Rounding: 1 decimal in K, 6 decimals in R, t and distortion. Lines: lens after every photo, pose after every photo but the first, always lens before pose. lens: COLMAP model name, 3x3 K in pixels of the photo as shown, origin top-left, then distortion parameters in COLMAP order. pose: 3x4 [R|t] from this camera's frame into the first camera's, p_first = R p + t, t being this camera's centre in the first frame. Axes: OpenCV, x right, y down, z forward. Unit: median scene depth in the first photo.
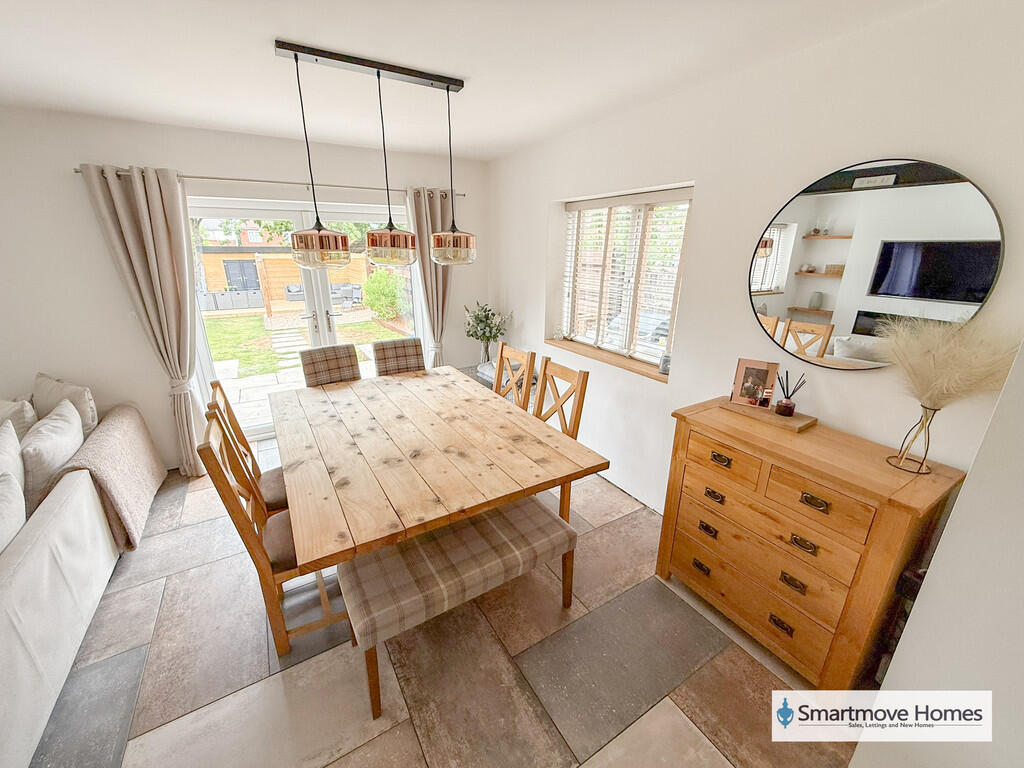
lens RADIAL K [[407.8, 0, 509.1], [0, 407.8, 384.8], [0, 0, 1]] dist [-0.000248, 0.000164]
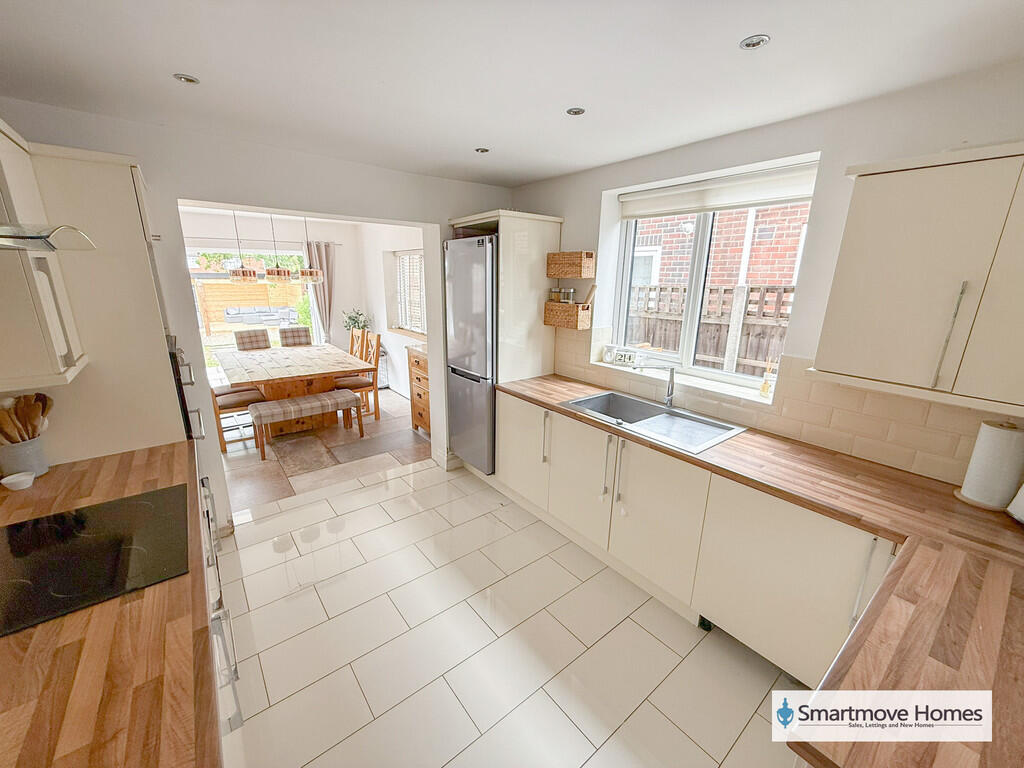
lens RADIAL K [[409.9, 0, 512.0], [0, 409.9, 384.0], [0, 0, 1]] dist [-0.000855, -0.000124]
pose [[0.993185, -0.023163, 0.114221, 0.544277], [0.030578, 0.997507, -0.063604, 0.331351], [-0.112463, 0.066664, 0.991417, -1.008868]]
